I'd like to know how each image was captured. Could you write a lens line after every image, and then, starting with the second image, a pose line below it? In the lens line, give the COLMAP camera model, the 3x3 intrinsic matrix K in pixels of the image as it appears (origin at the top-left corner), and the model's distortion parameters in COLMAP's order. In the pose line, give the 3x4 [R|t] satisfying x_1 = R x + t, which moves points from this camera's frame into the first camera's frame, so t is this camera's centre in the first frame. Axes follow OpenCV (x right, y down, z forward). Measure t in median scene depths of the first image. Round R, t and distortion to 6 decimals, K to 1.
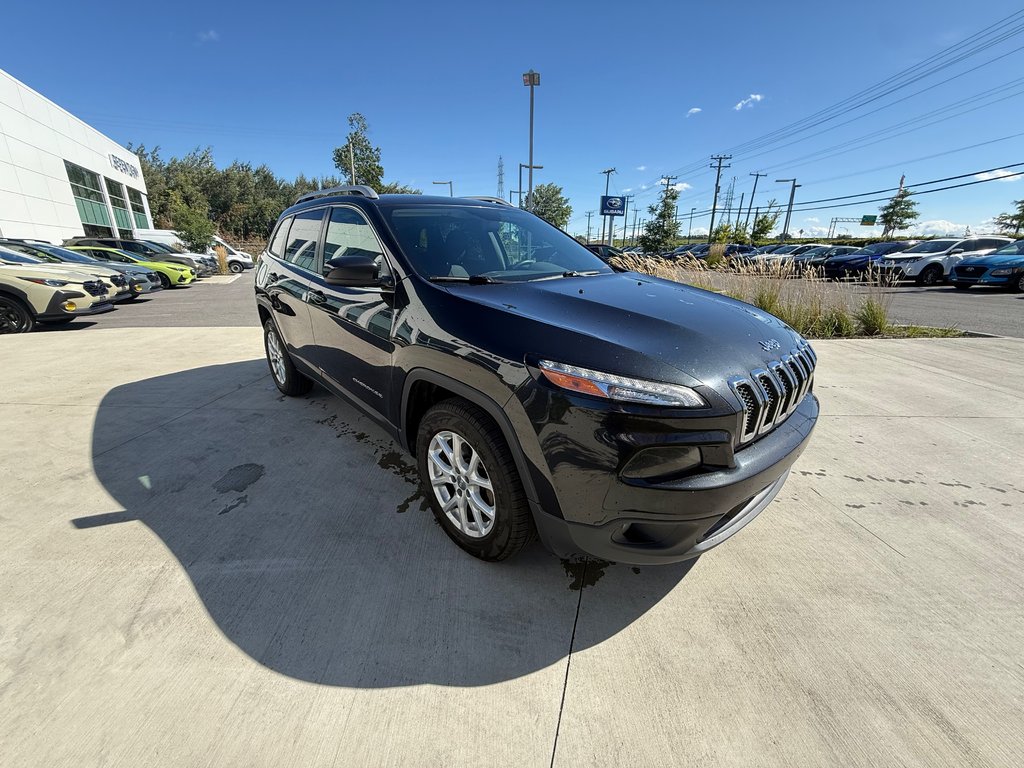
lens RADIAL K [[395.5, 0, 547.1], [0, 395.5, 381.2], [0, 0, 1]] dist [-0.000599, 0.000281]
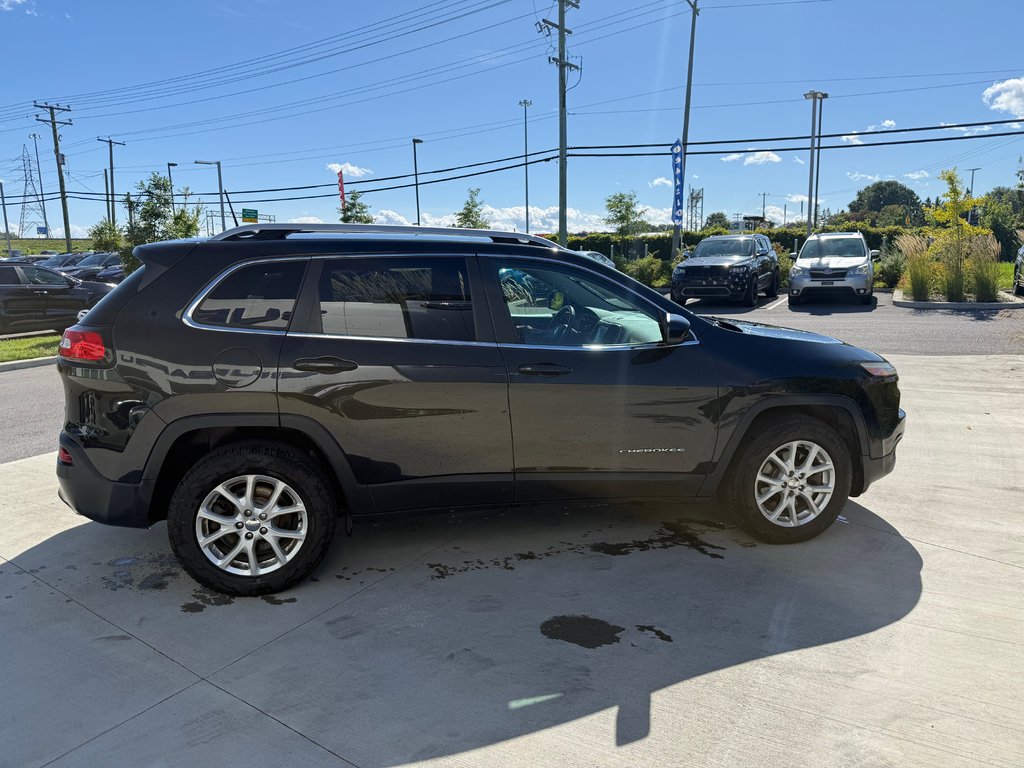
lens RADIAL K [[713.6, 0, 509.3], [0, 713.6, 385.5], [0, 0, 1]] dist [0.078364, -0.118828]
pose [[0.511002, -0.157109, 0.845100, -2.050614], [0.276147, 0.961044, 0.011687, -0.233011], [-0.814014, 0.227400, 0.534481, 0.398133]]
